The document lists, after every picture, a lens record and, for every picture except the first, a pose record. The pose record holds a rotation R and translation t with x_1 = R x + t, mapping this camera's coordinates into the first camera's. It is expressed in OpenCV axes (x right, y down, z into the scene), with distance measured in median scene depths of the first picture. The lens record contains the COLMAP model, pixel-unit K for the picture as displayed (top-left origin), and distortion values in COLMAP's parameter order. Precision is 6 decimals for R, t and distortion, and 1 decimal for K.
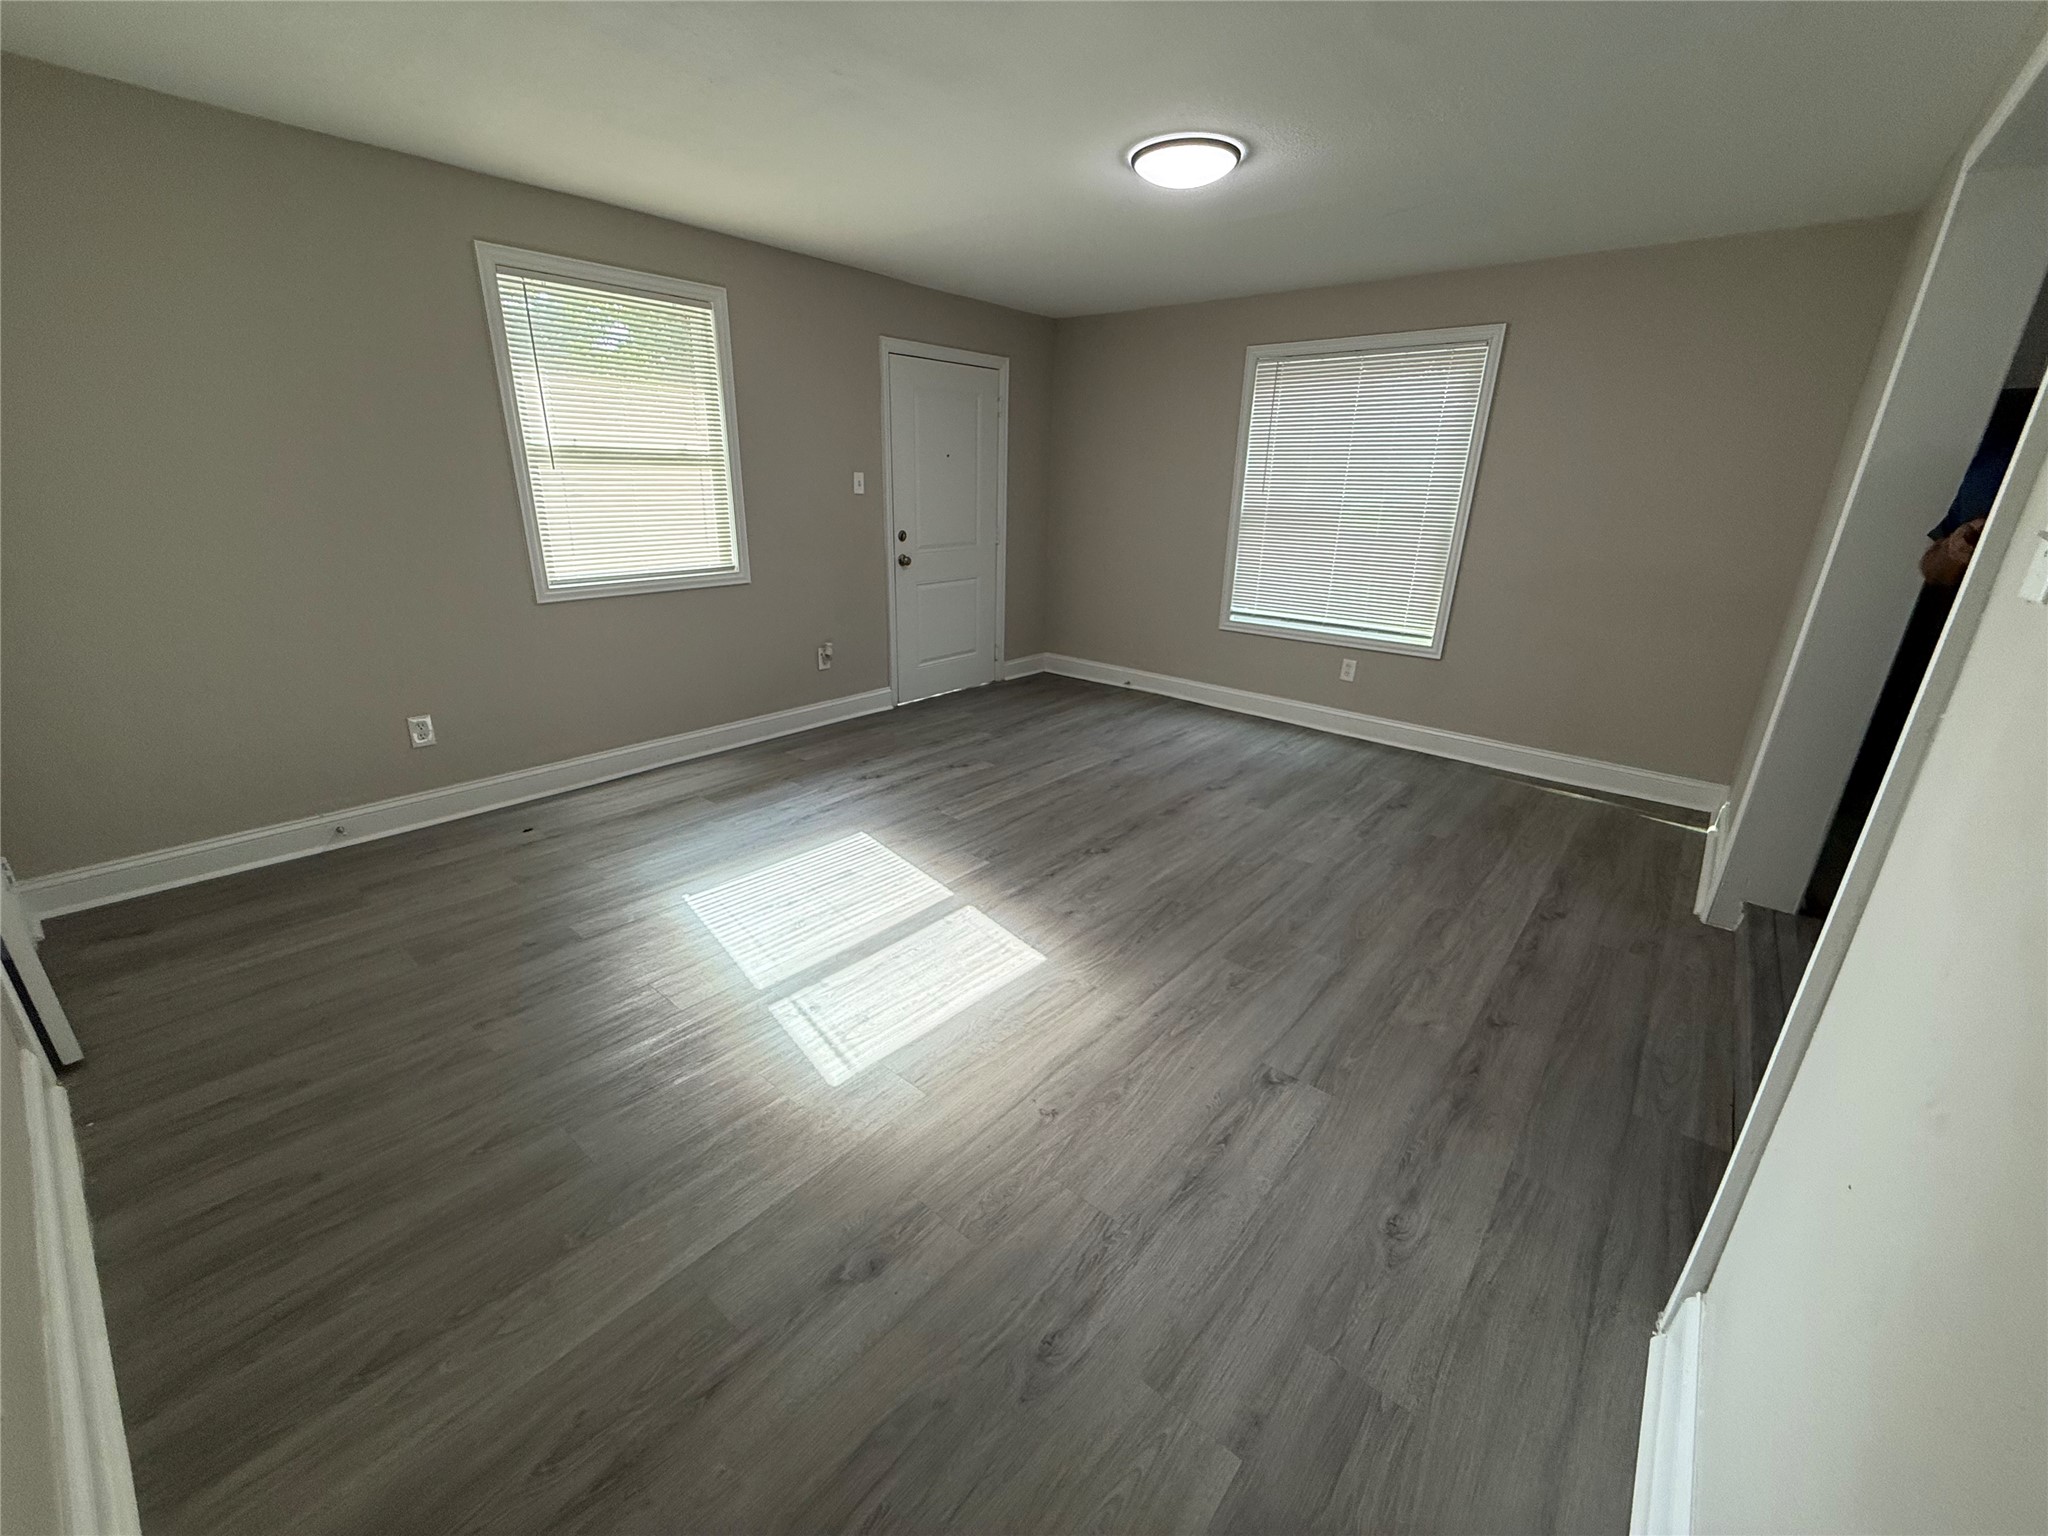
lens RADIAL K [[821.7, 0, 1024.8], [0, 821.7, 765.4], [0, 0, 1]] dist [0.000847, 0.000644]
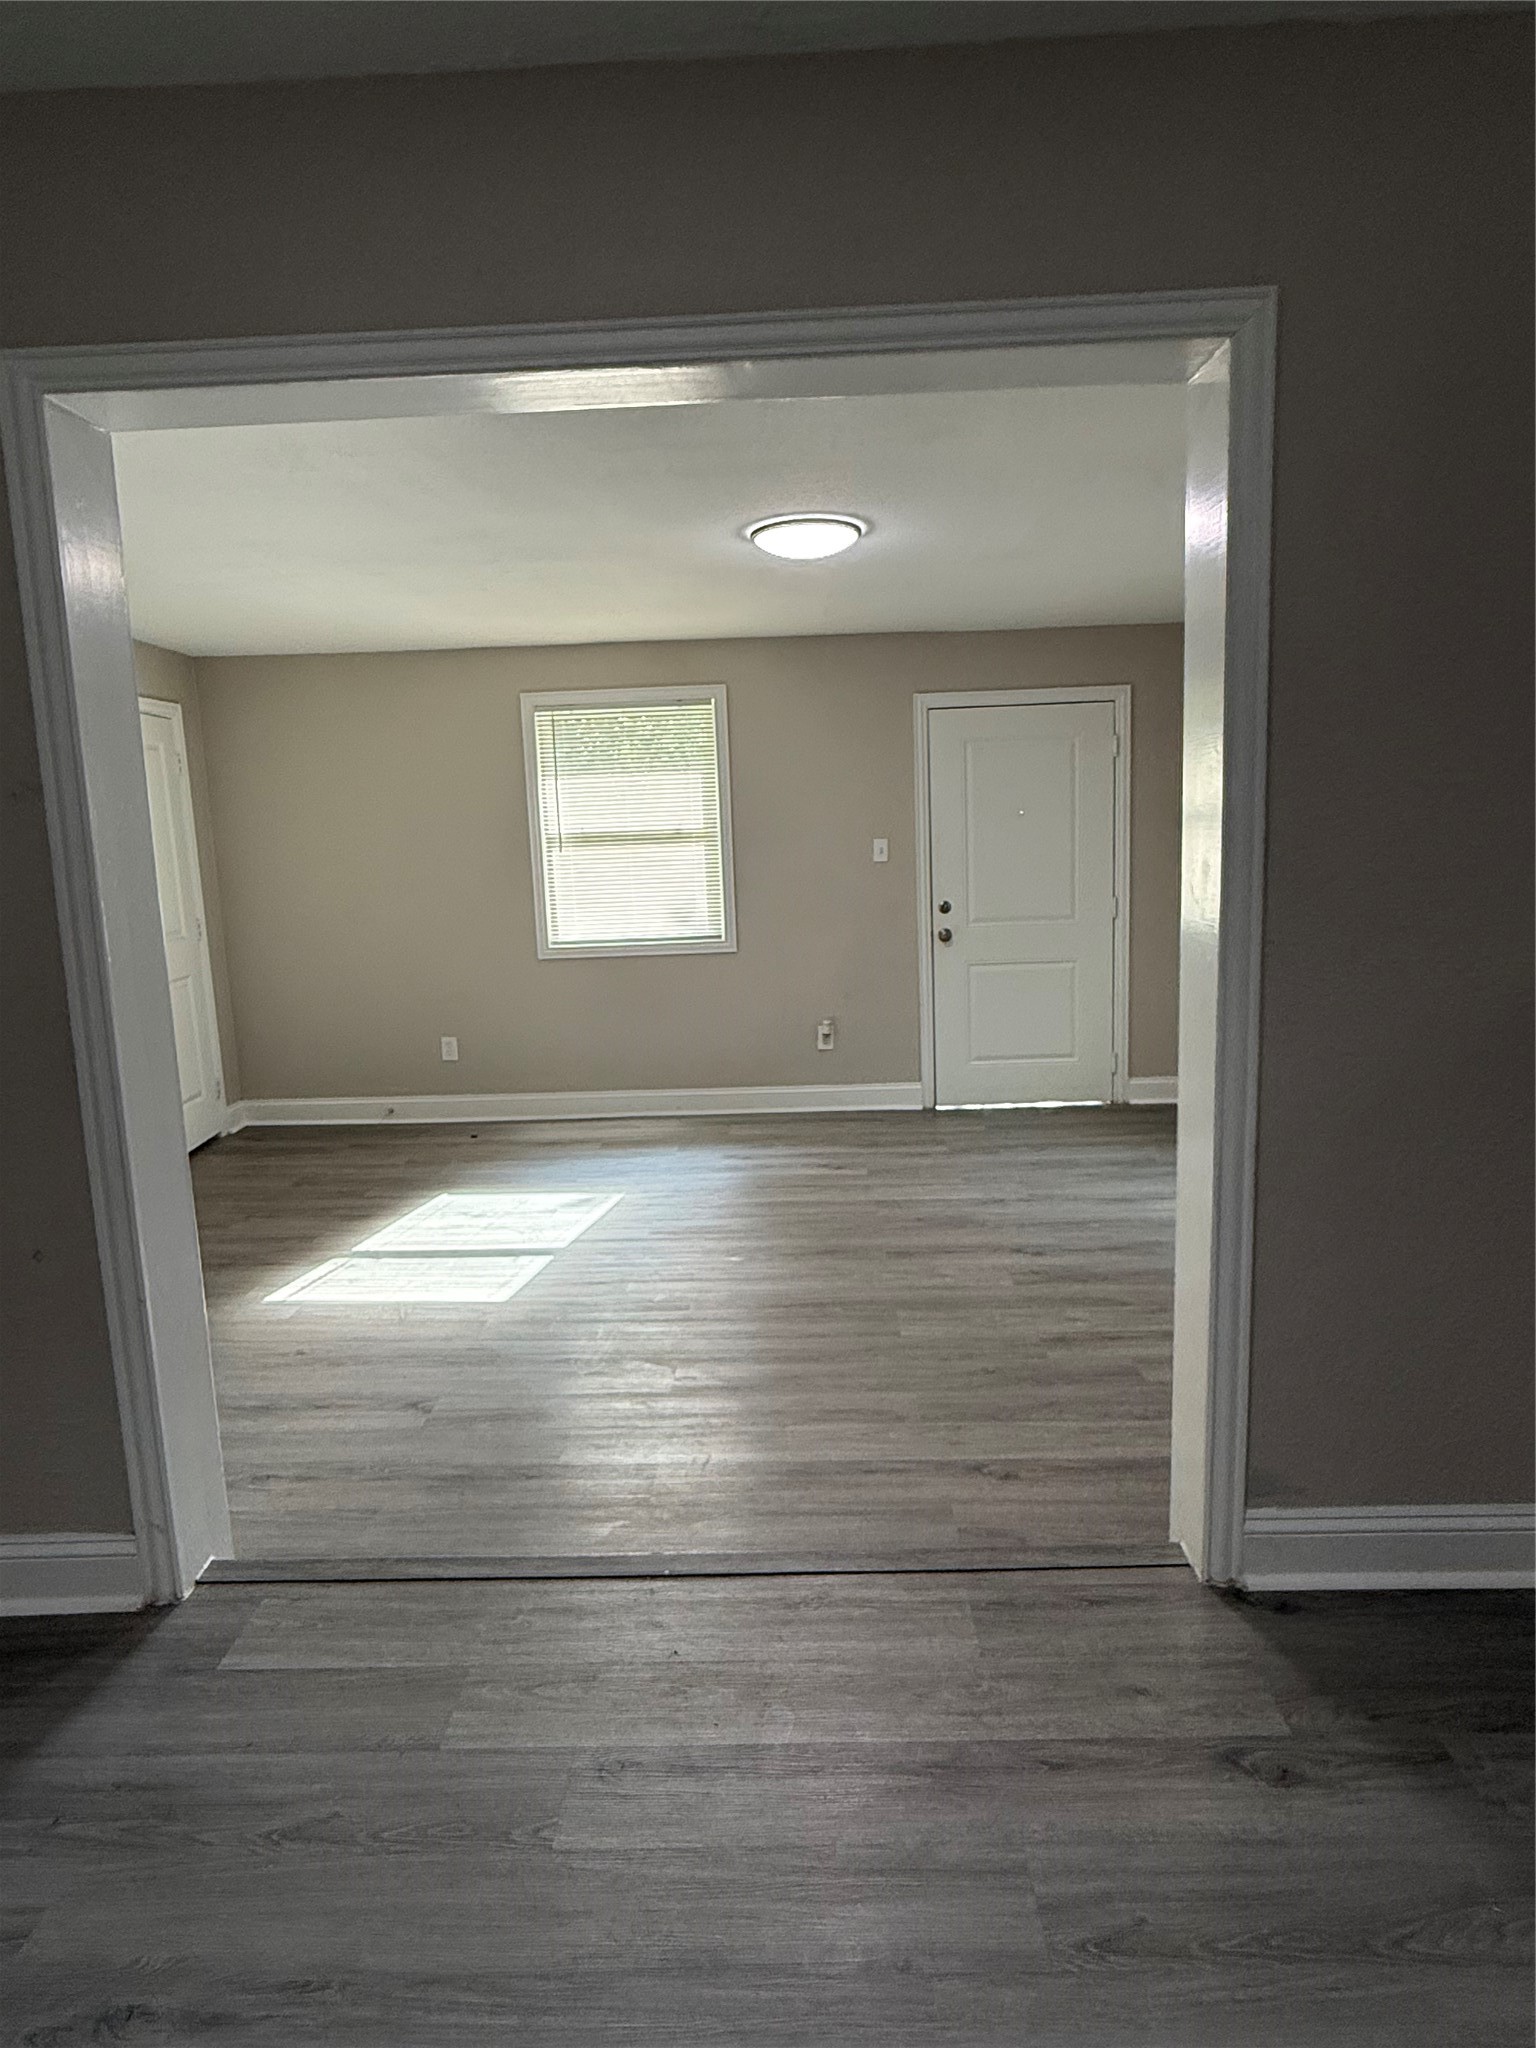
lens RADIAL K [[1207.2, 0, 763.2], [0, 1207.2, 1032.6], [0, 0, 1]] dist [-0.011831, 0.003146]
pose [[0.629269, 0.086579, -0.772350, 1.242788], [-0.214965, 0.974395, -0.065915, -0.055842], [0.746867, 0.207507, 0.631768, 0.179908]]
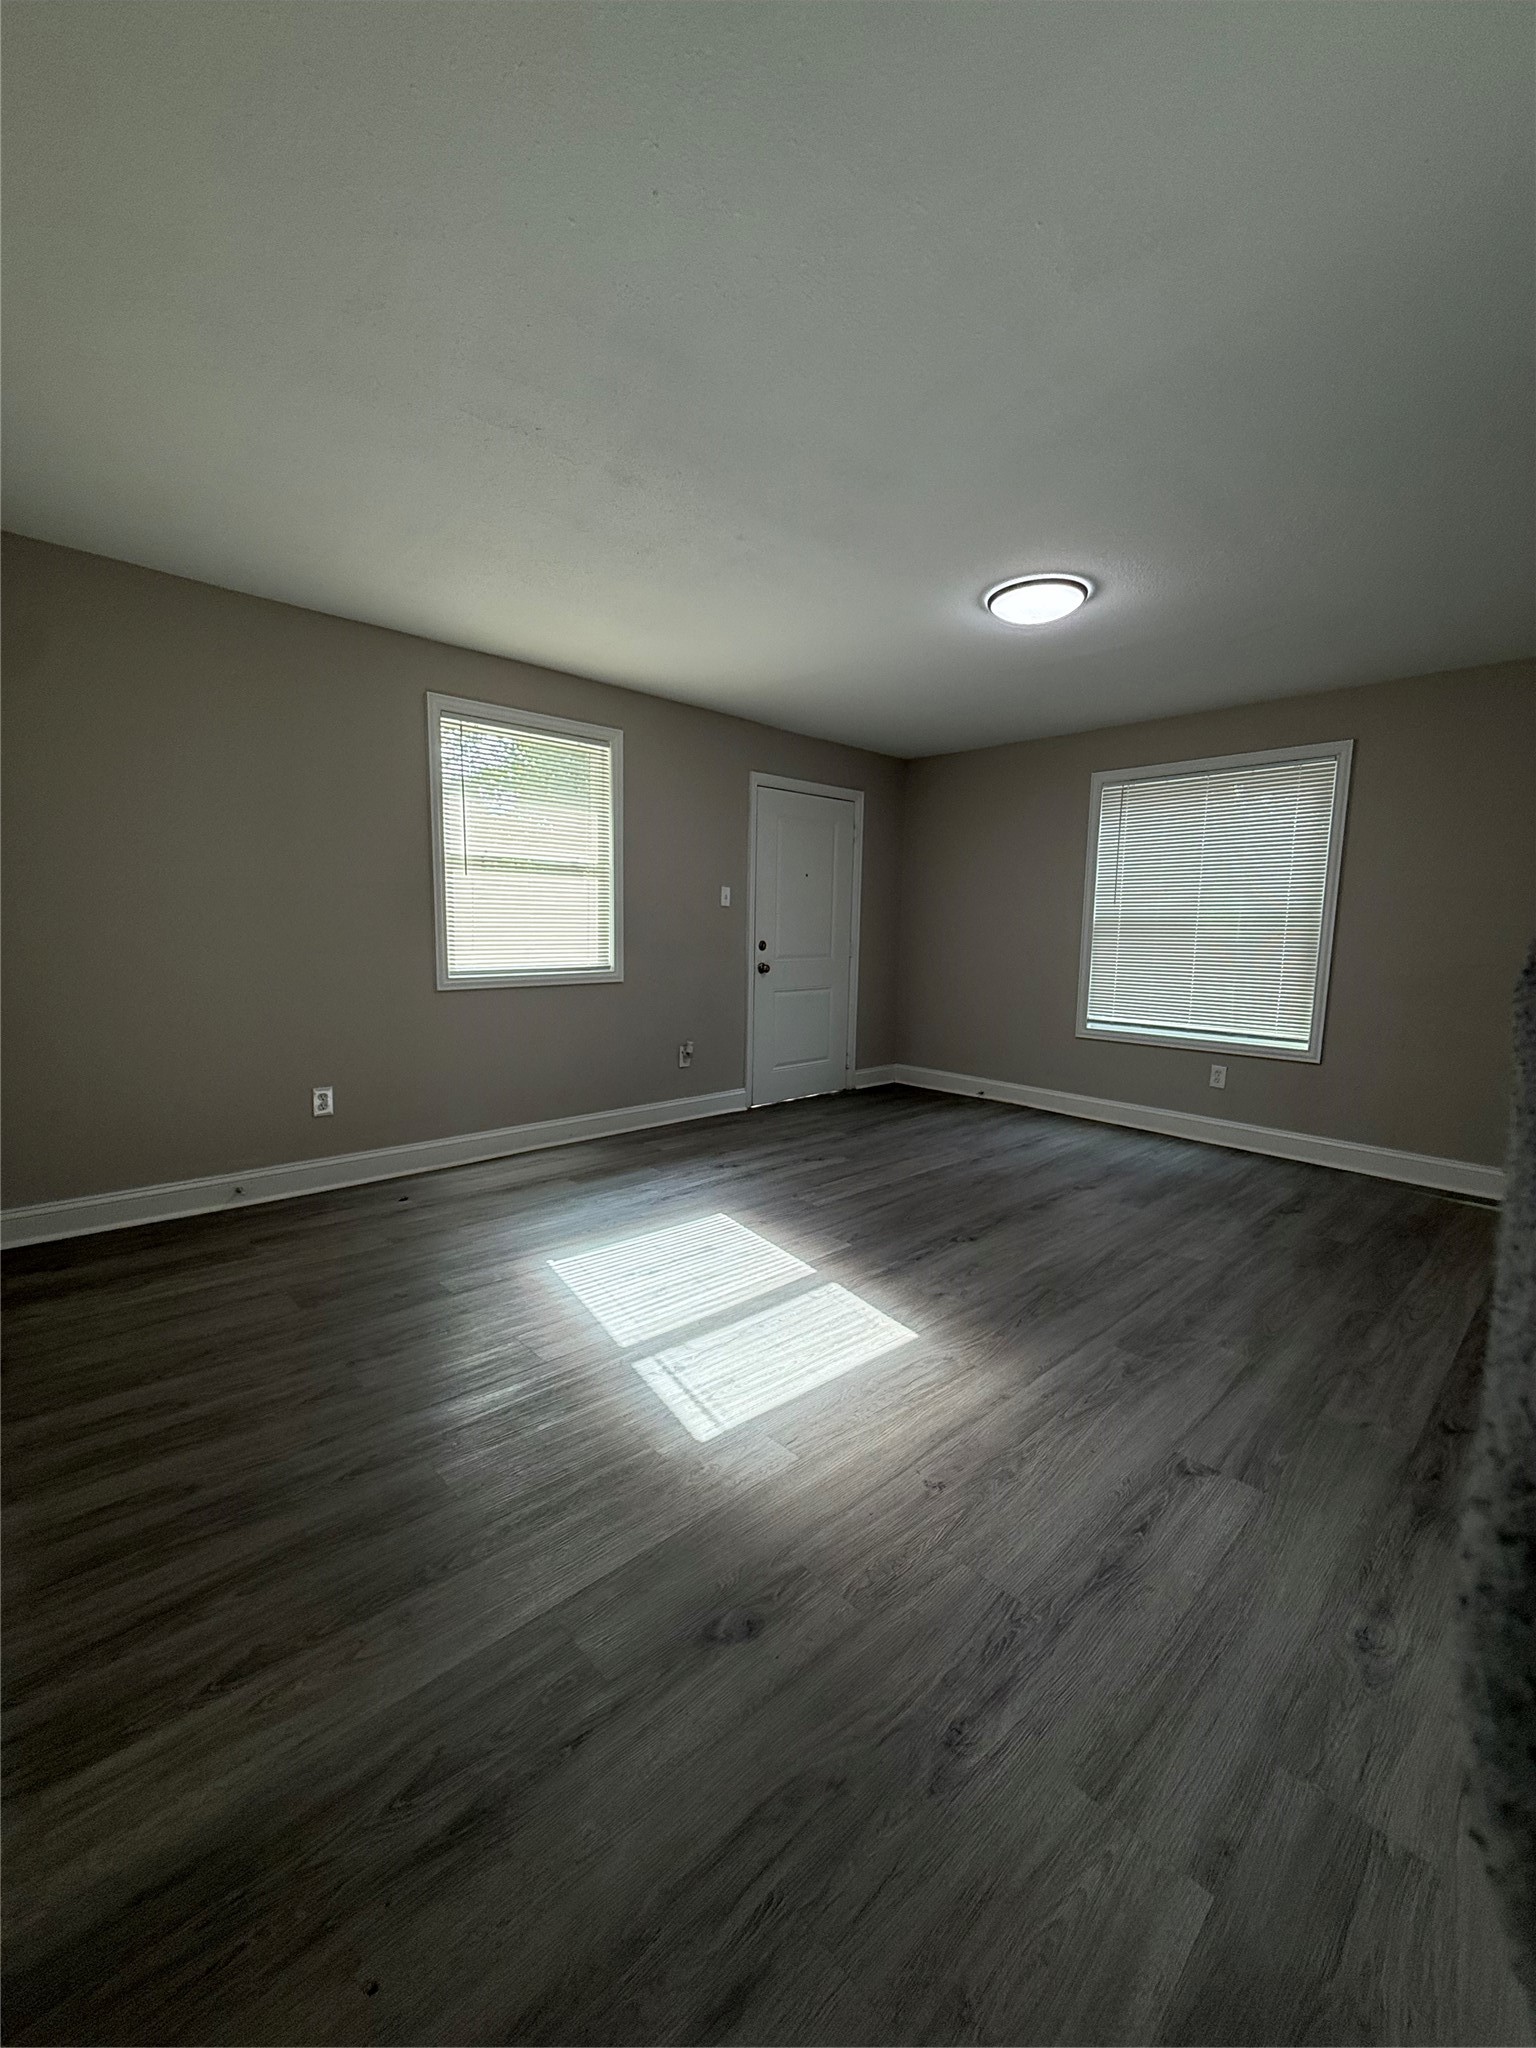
lens RADIAL K [[821.7, 0, 769.9], [0, 821.7, 1025.6], [0, 0, 1]] dist [0.000847, 0.000644]
pose [[0.993795, 0.008343, -0.110913, -0.037438], [-0.032262, 0.975935, -0.215662, 0.087160], [0.106445, 0.217902, 0.970149, -0.006602]]
